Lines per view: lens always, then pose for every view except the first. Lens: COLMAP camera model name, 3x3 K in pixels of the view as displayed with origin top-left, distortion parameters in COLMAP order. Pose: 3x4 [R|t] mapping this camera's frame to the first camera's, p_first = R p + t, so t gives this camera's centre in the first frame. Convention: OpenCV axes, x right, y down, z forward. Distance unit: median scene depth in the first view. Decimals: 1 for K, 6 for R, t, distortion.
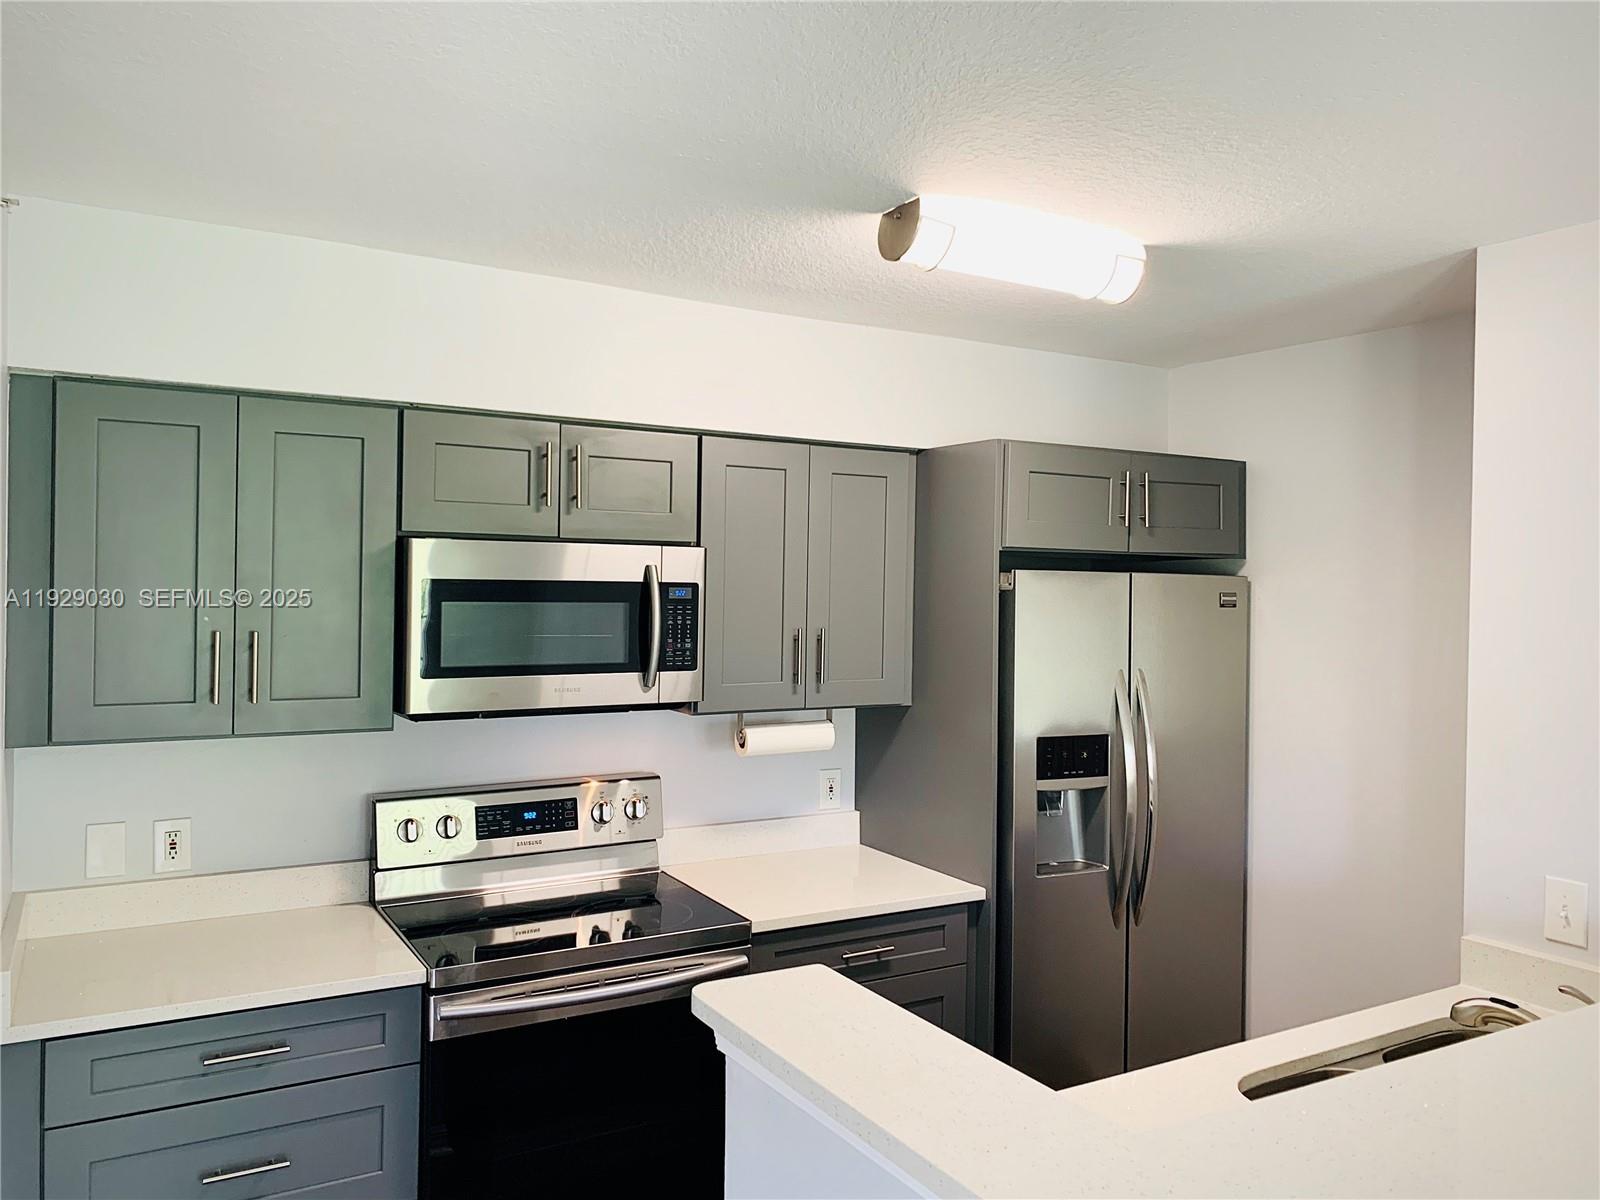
lens RADIAL K [[1229.0, 0, 818.6], [0, 1229.0, 573.4], [0, 0, 1]] dist [0.040965, -0.051773]
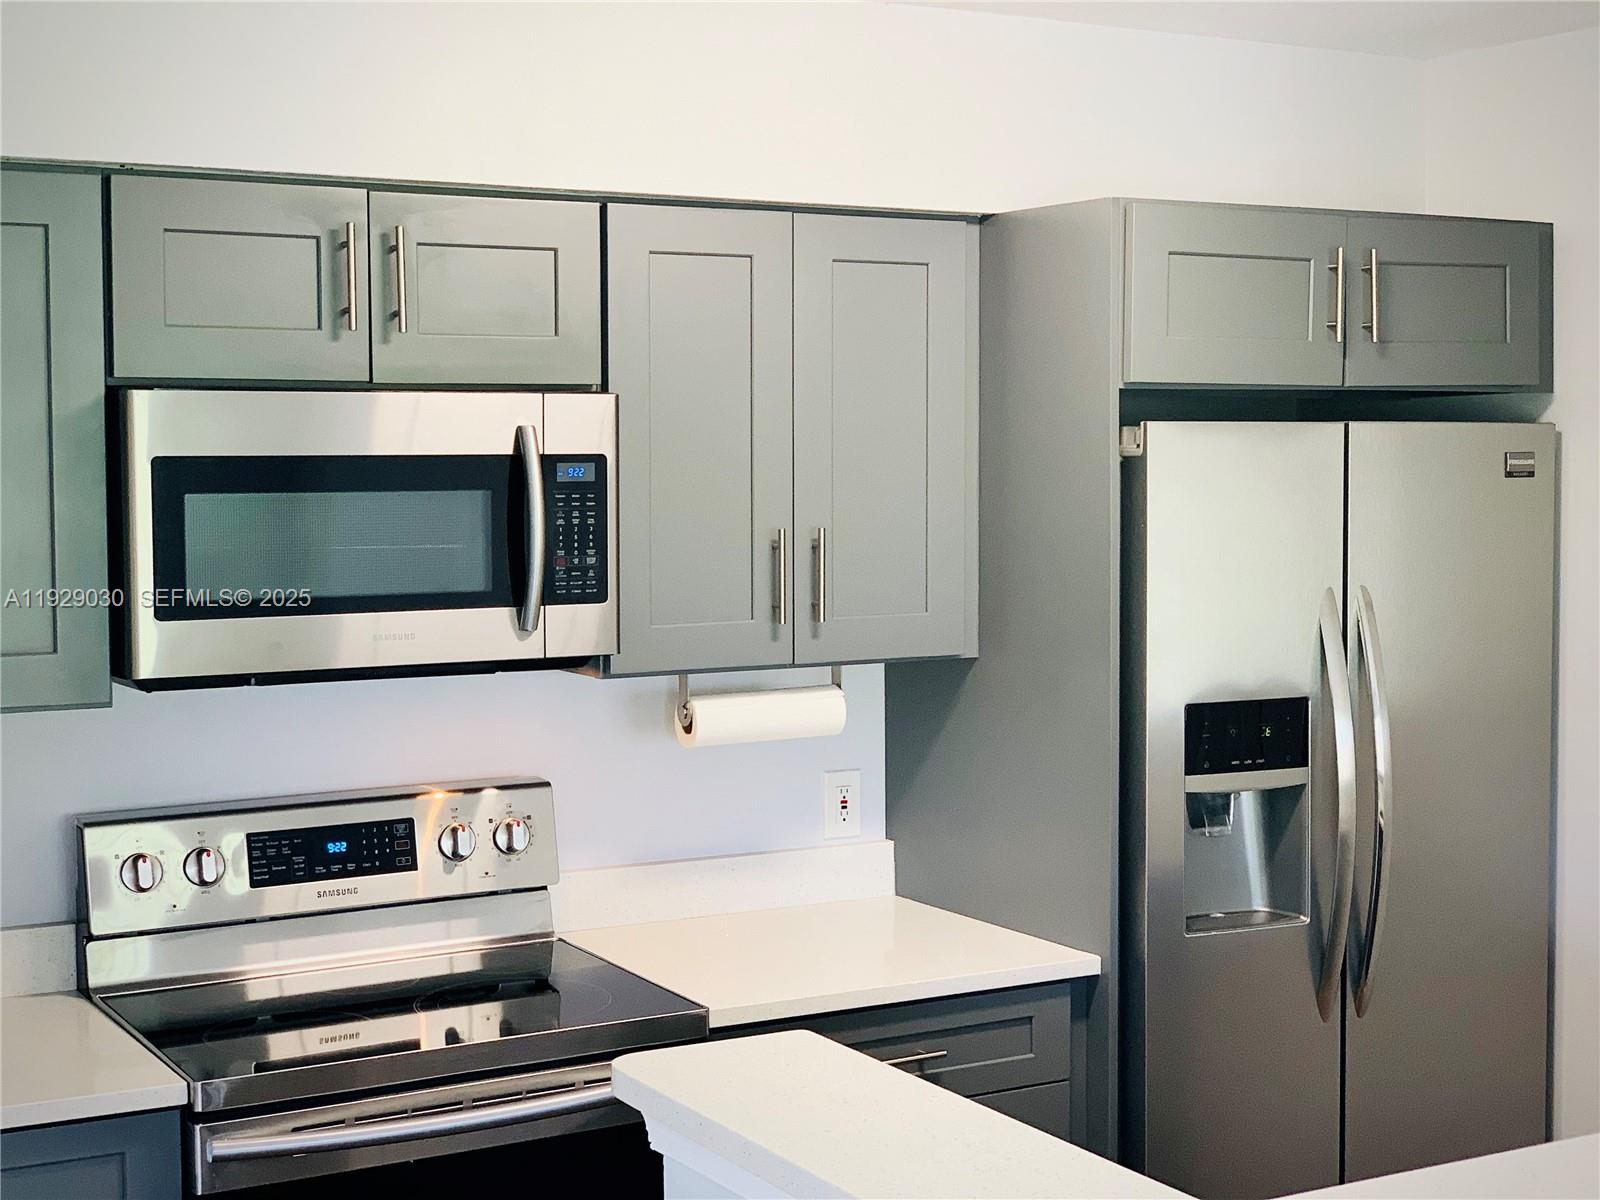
lens RADIAL K [[2364.1, 0, 808.5], [0, 2364.1, 595.9], [0, 0, 1]] dist [0.047903, 0.000000]
pose [[0.999704, -0.019323, -0.014796, 0.014764], [0.020295, 0.997434, 0.068651, -0.000537], [0.013431, -0.068931, 0.997531, -0.137024]]
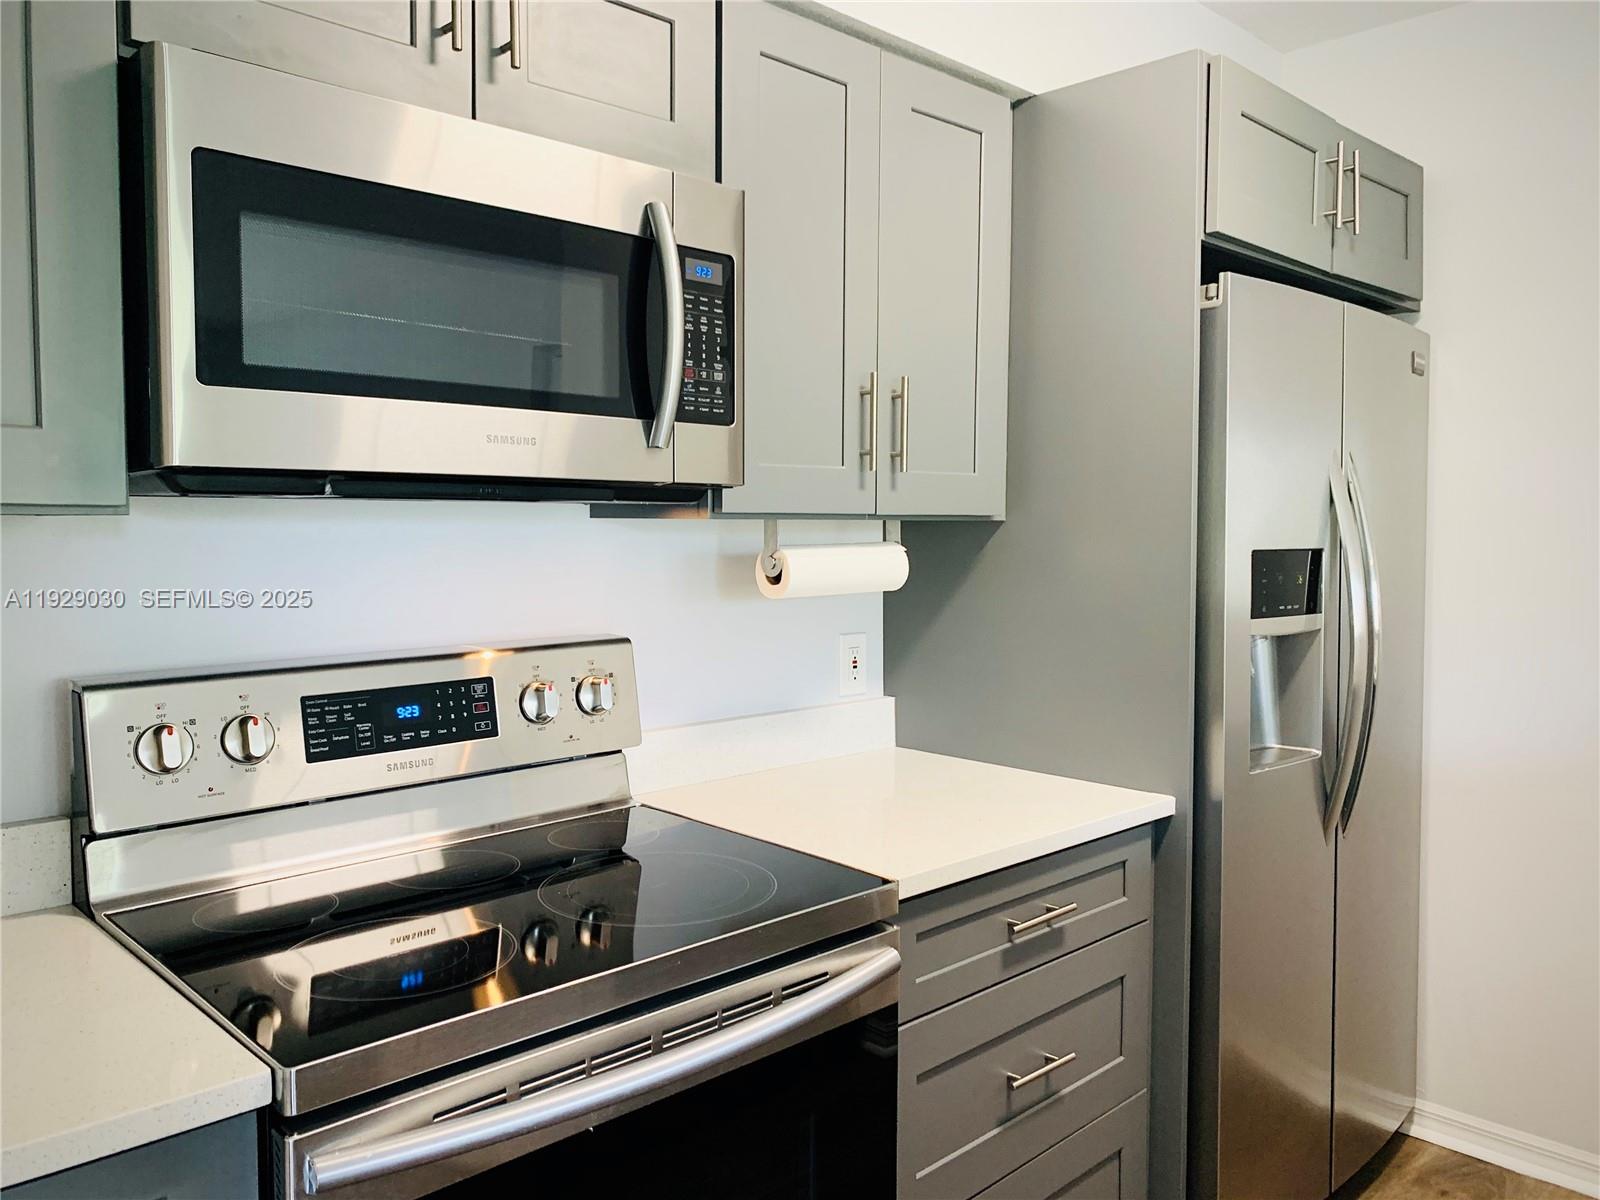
lens RADIAL K [[1229.0, 0, 796.6], [0, 1229.0, 580.6], [0, 0, 1]] dist [0.040965, -0.051773]
pose [[0.974190, -0.025049, 0.224336, -0.186416], [0.011937, 0.998150, 0.059618, 0.110618], [-0.225414, -0.055401, 0.972687, 0.456937]]
